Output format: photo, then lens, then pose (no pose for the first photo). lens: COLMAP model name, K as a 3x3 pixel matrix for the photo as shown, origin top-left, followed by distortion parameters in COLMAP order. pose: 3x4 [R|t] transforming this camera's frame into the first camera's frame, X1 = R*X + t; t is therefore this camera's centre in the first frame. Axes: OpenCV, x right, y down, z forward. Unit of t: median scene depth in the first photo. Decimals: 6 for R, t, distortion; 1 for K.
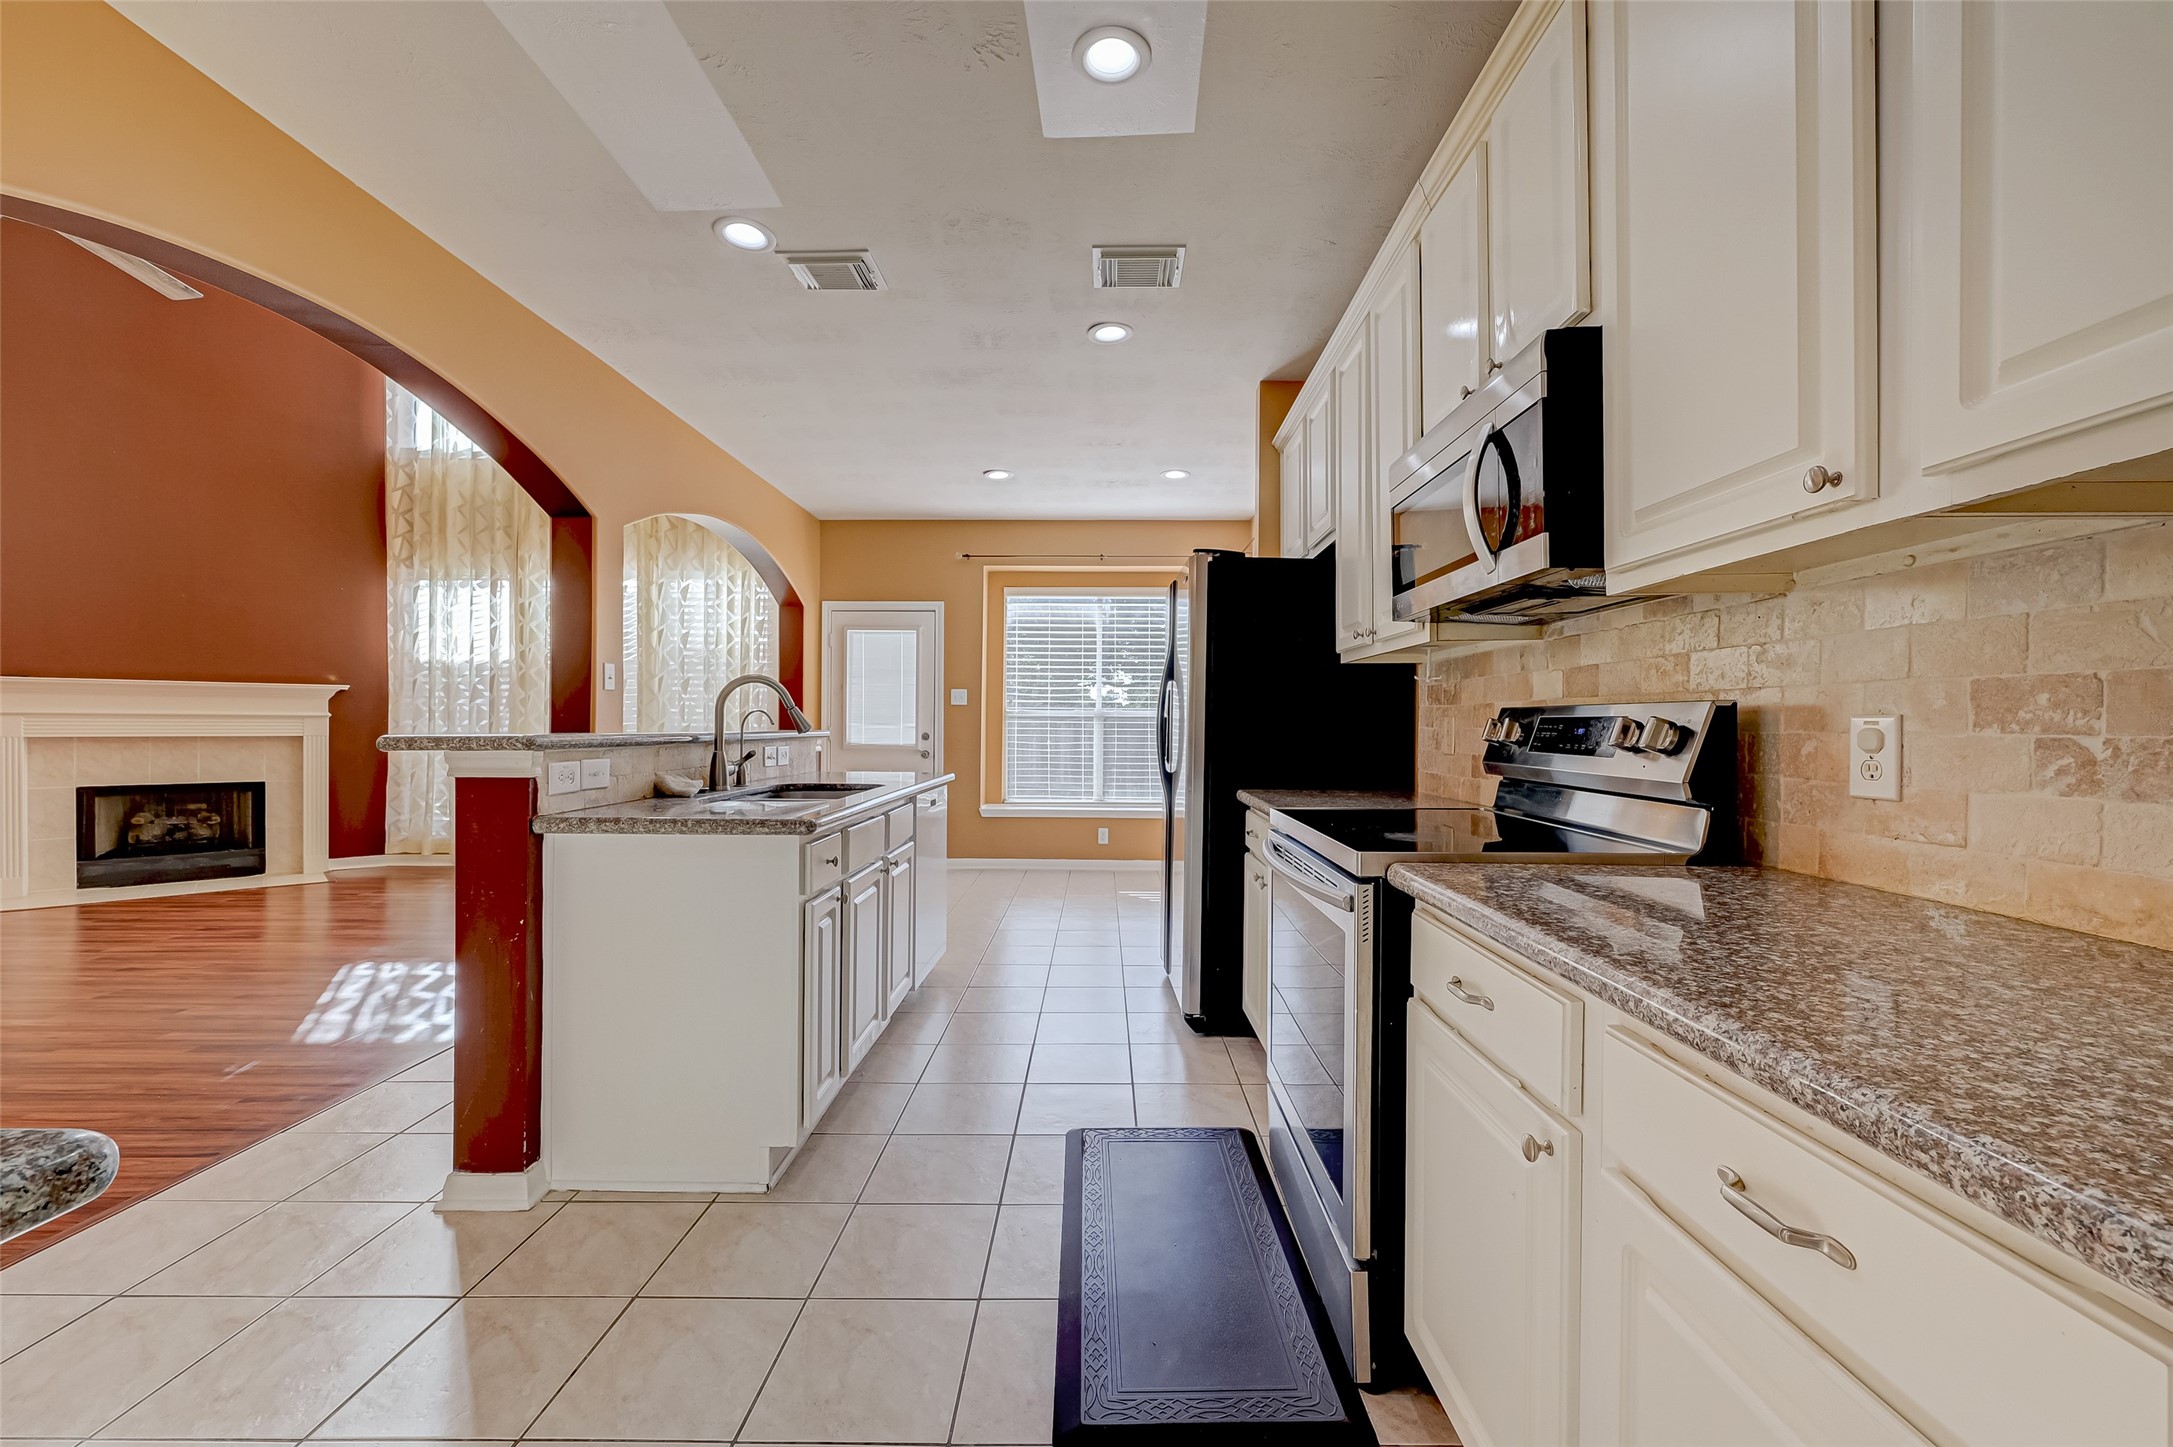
lens RADIAL K [[861.7, 0, 1094.5], [0, 861.7, 725.4], [0, 0, 1]] dist [0.000550, 0.000093]
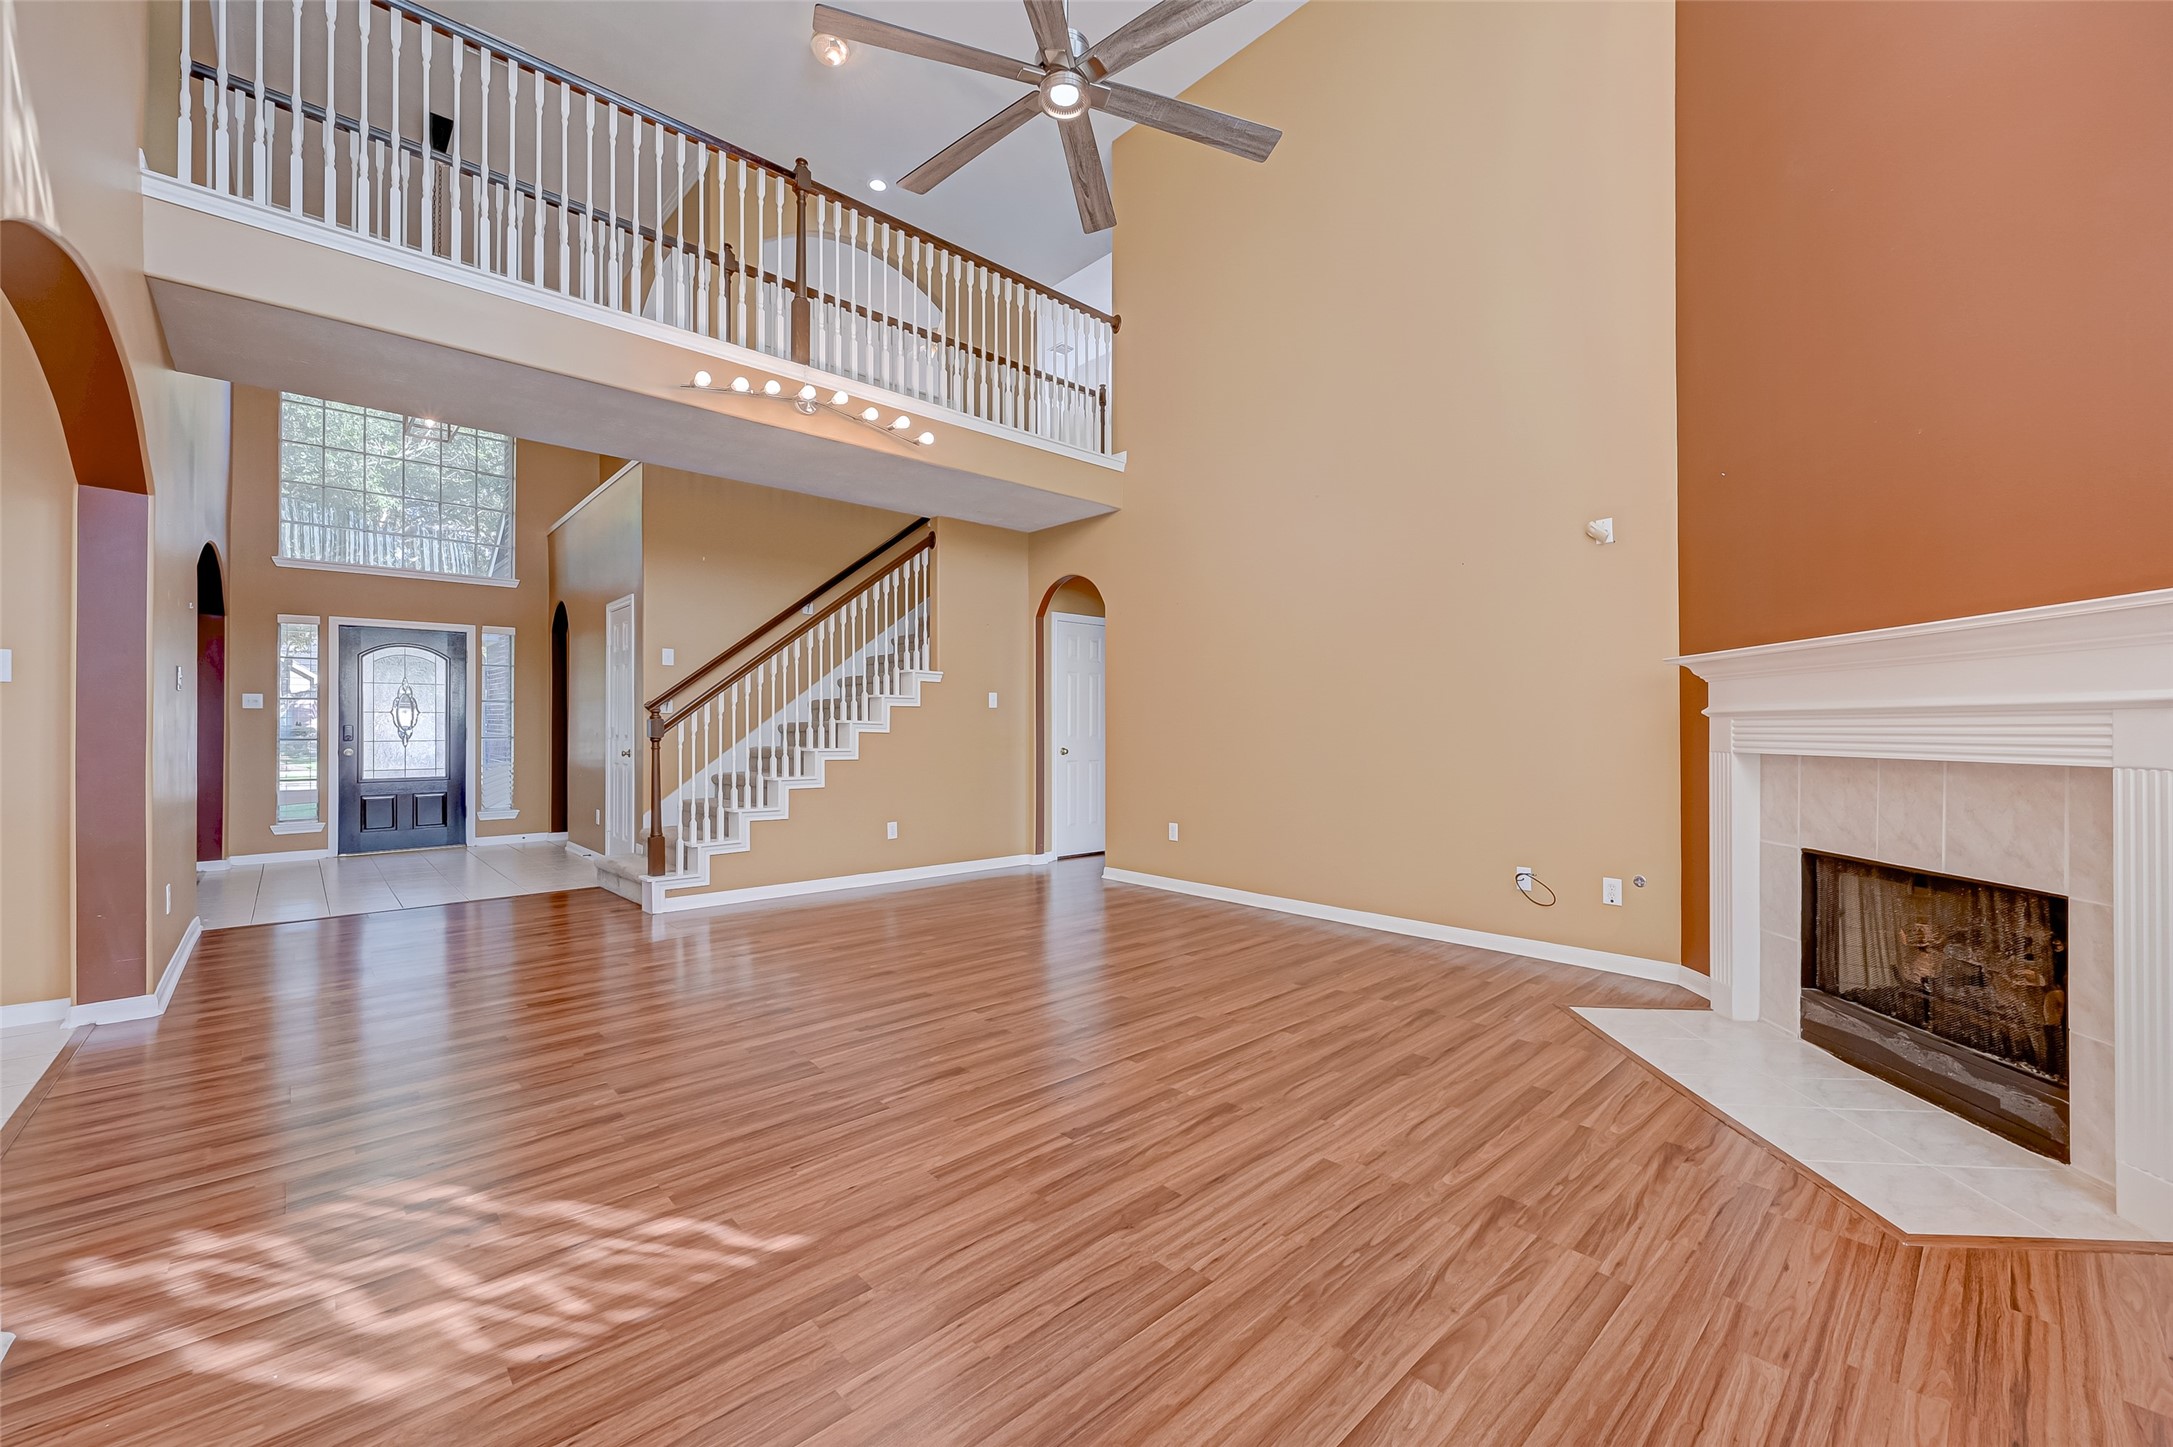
lens RADIAL K [[861.7, 0, 1094.5], [0, 861.7, 725.4], [0, 0, 1]] dist [0.000550, 0.000093]
pose [[-0.732557, -0.009521, -0.680639, -1.079978], [-0.003954, 0.999945, -0.009732, 0.004602], [0.680694, -0.004438, -0.732554, 2.405274]]
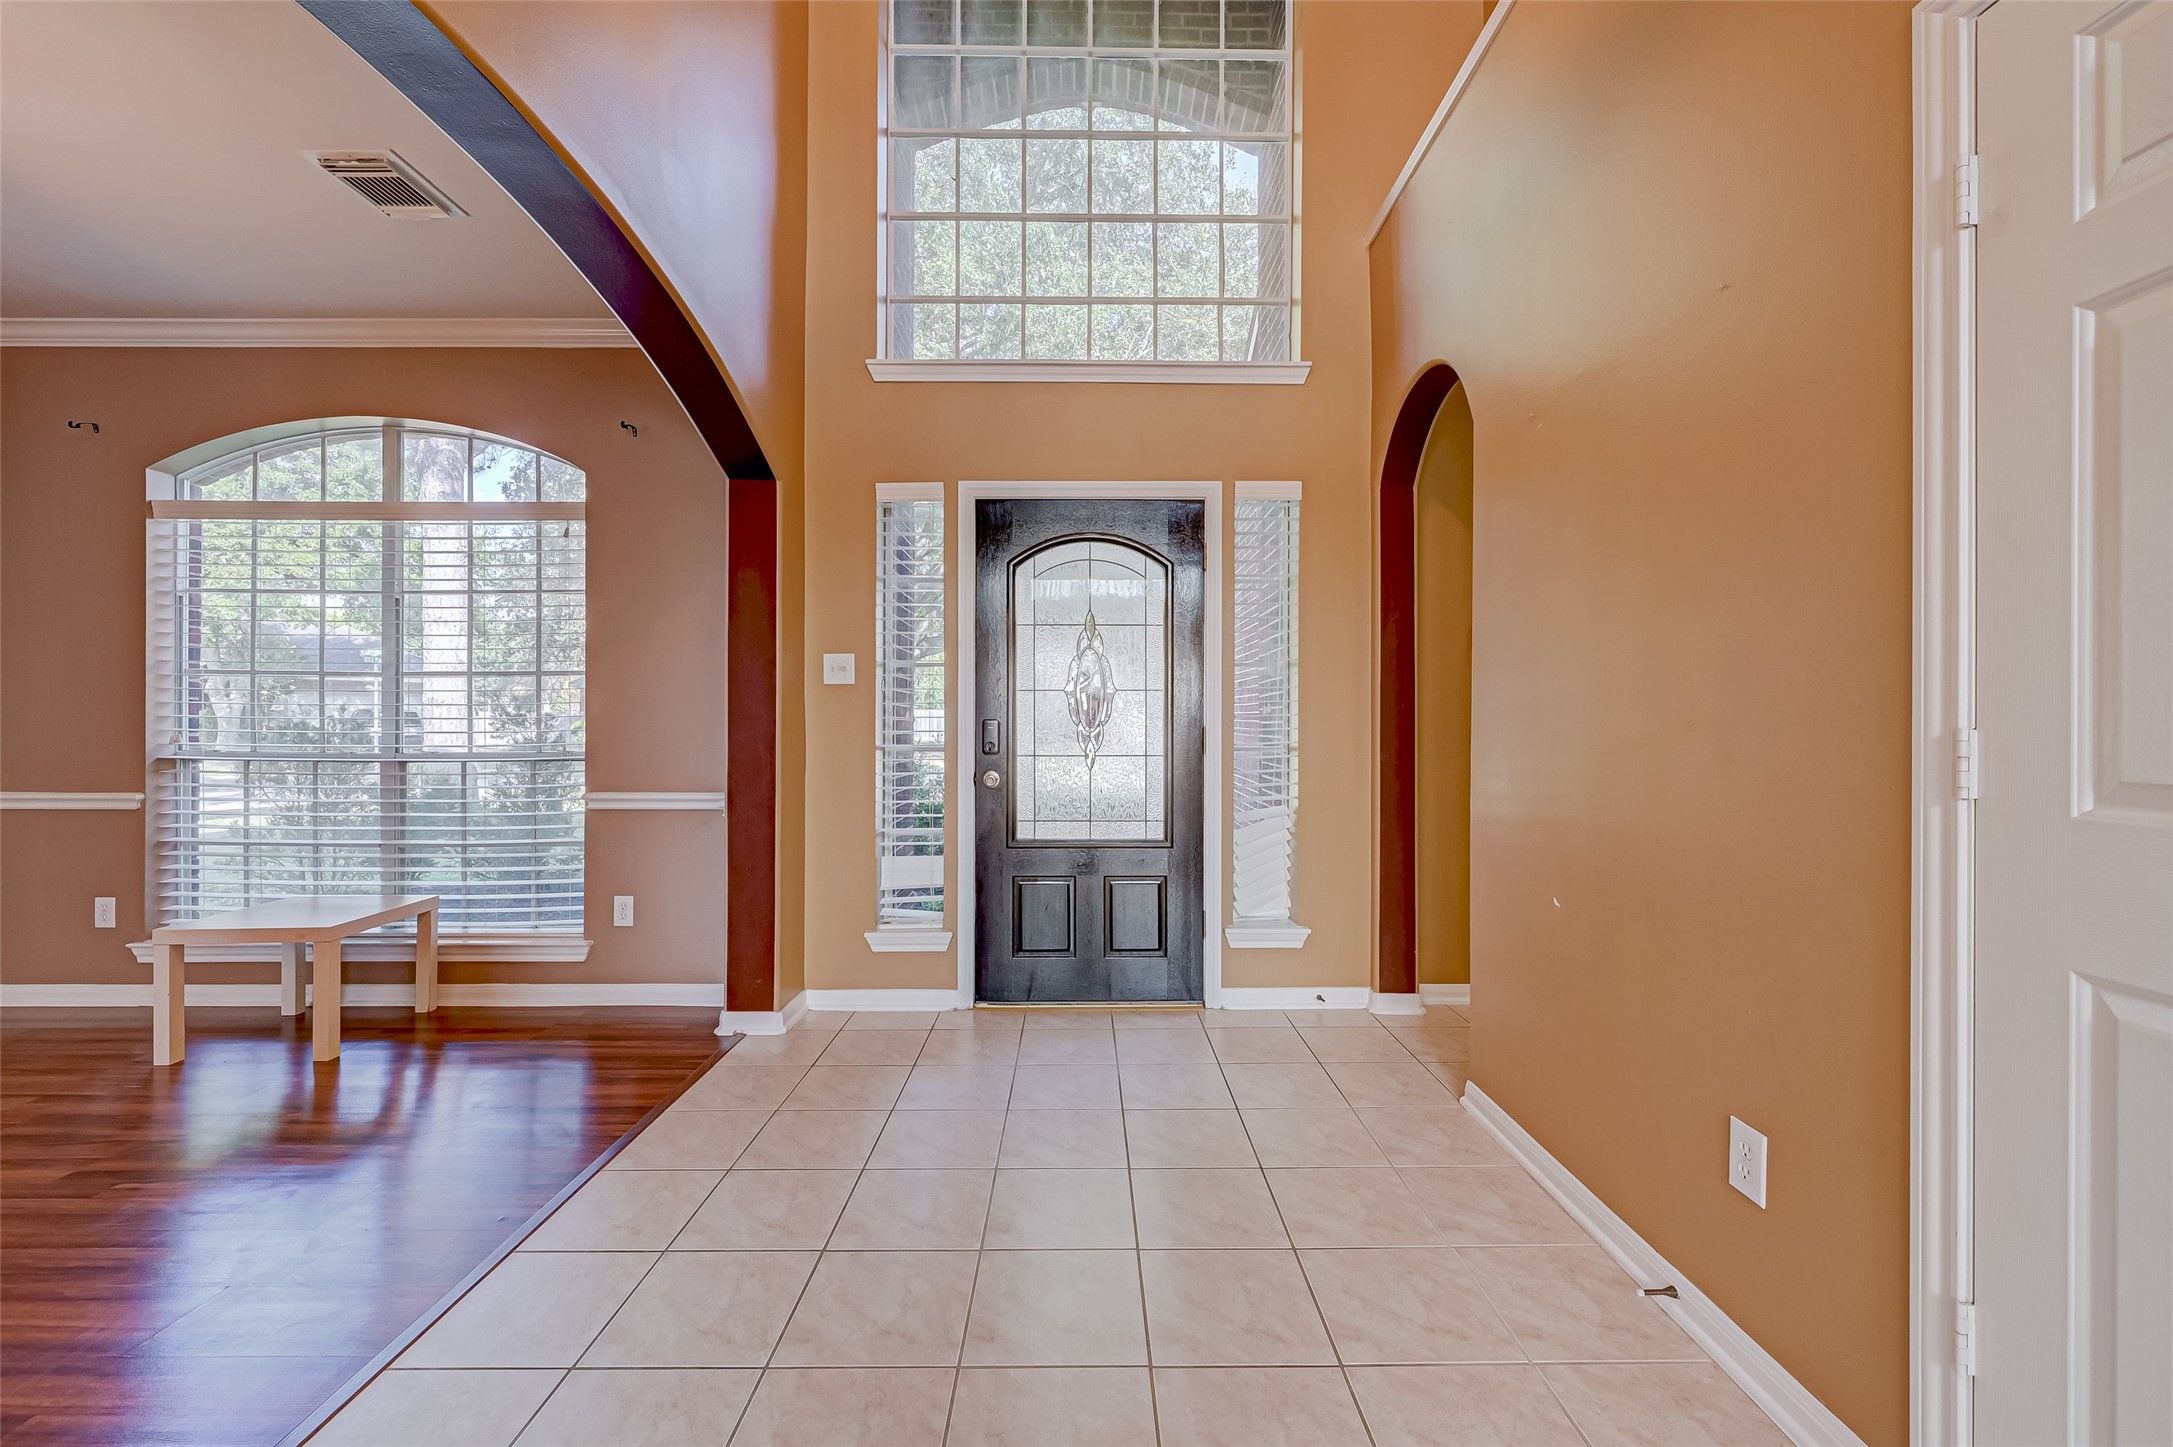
lens RADIAL K [[860.0, 0, 1086.5], [0, 860.0, 723.5], [0, 0, 1]] dist [-0.000600, 0.000259]
pose [[-0.999912, -0.008106, -0.010461, -1.345957], [-0.008052, 0.999954, -0.005249, -0.002932], [0.010503, -0.005165, -0.999932, -0.131014]]
